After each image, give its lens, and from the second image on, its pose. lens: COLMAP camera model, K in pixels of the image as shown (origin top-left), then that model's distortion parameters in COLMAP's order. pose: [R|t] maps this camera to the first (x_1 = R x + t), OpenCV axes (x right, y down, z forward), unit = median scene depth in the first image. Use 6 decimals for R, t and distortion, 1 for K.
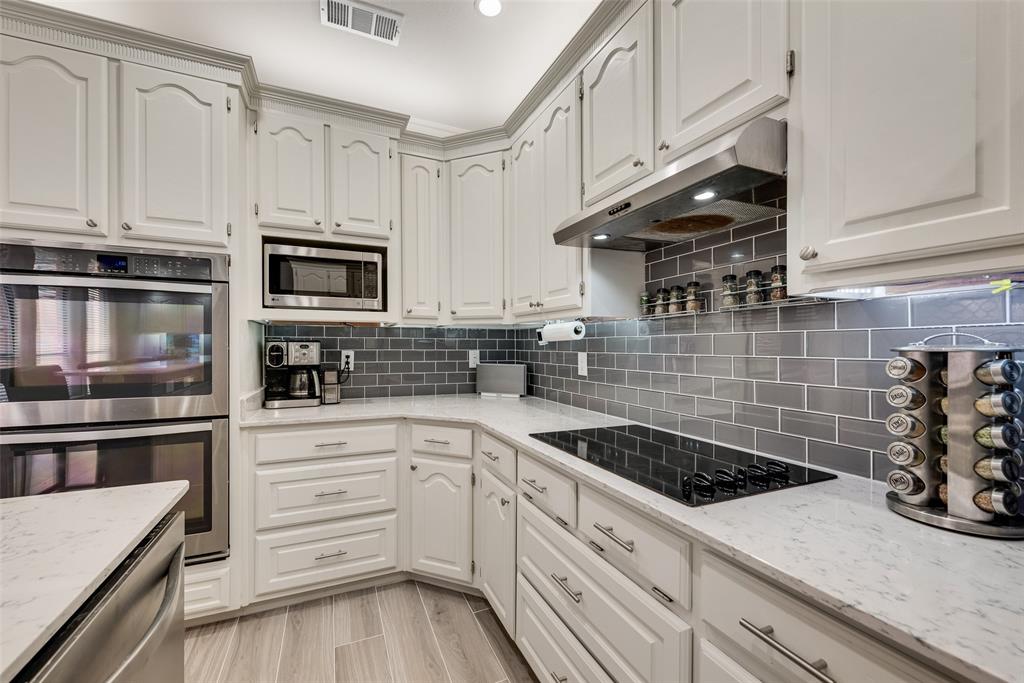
lens RADIAL K [[397.6, 0, 499.1], [0, 397.6, 350.1], [0, 0, 1]] dist [0.007509, -0.002656]
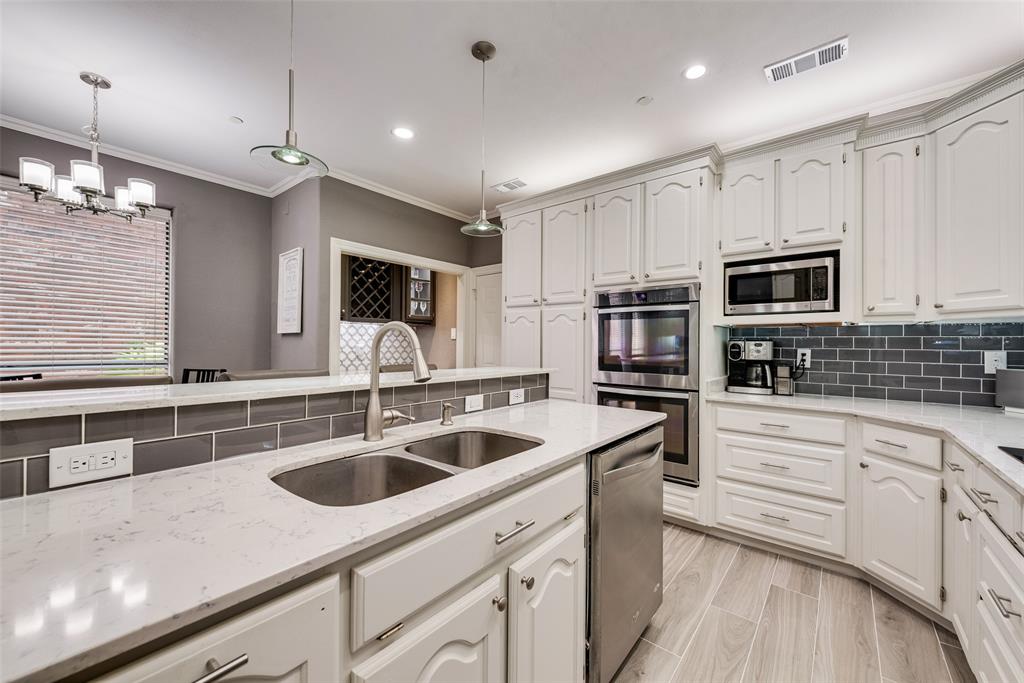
lens RADIAL K [[397.6, 0, 509.3], [0, 397.6, 336.0], [0, 0, 1]] dist [0.007509, -0.002656]
pose [[0.448851, -0.016743, -0.893450, 0.289230], [-0.016501, 0.999499, -0.027020, 0.010655], [0.893455, 0.026870, 0.448349, -0.260016]]
